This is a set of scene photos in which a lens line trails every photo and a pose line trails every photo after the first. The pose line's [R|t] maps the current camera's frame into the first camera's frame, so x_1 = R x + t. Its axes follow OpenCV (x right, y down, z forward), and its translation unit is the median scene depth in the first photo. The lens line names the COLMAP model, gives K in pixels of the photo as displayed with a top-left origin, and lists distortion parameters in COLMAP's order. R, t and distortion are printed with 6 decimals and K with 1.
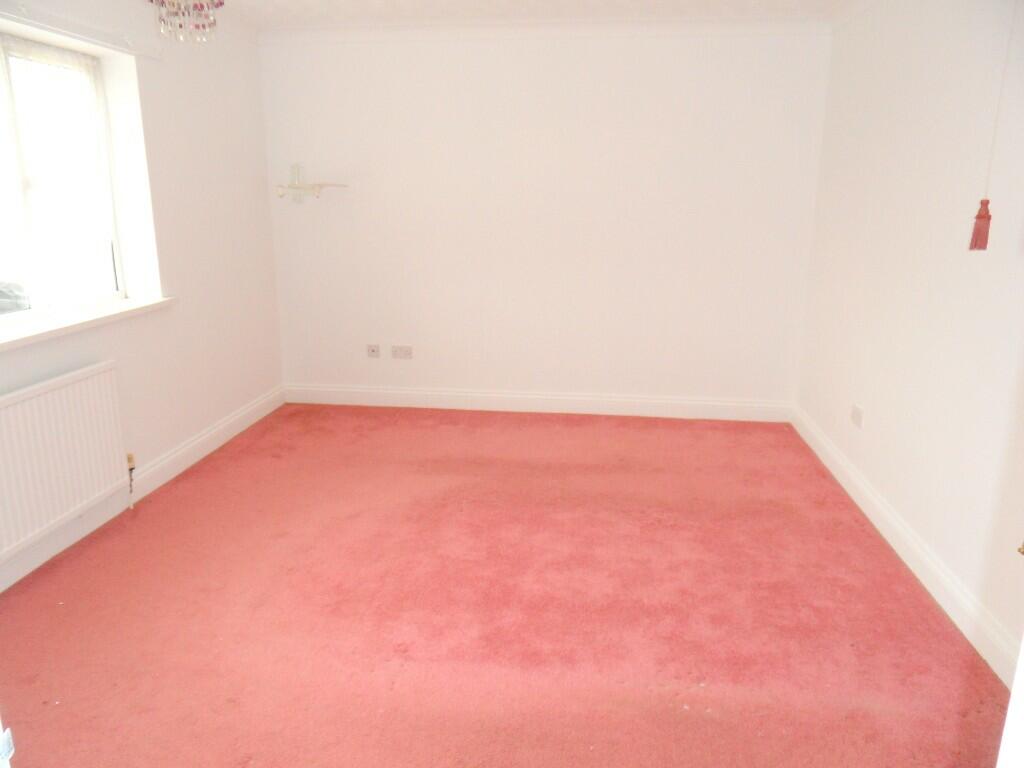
lens RADIAL K [[756.8, 0, 511.2], [0, 756.8, 388.9], [0, 0, 1]] dist [-0.020897, 0.014337]
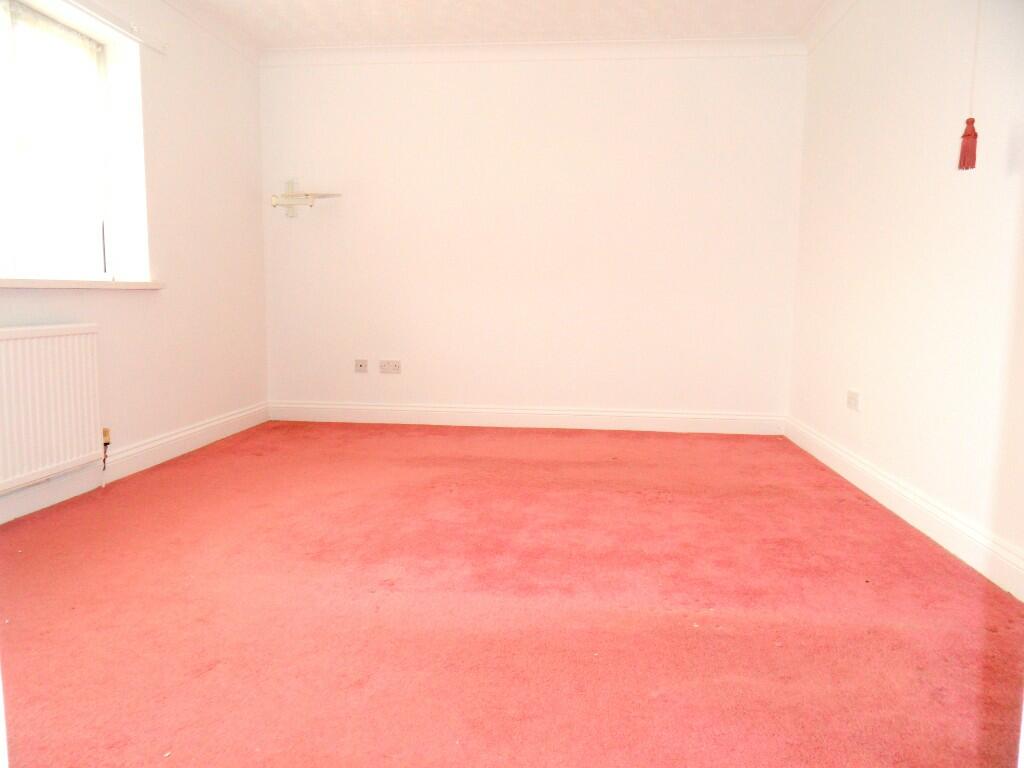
lens RADIAL K [[756.8, 0, 511.5], [0, 756.8, 383.7], [0, 0, 1]] dist [-0.020897, 0.014337]
pose [[0.999786, 0.004425, 0.020222, -0.010258], [-0.001670, 0.990941, -0.134288, 0.184140], [-0.020633, 0.134226, 0.990736, 0.035216]]
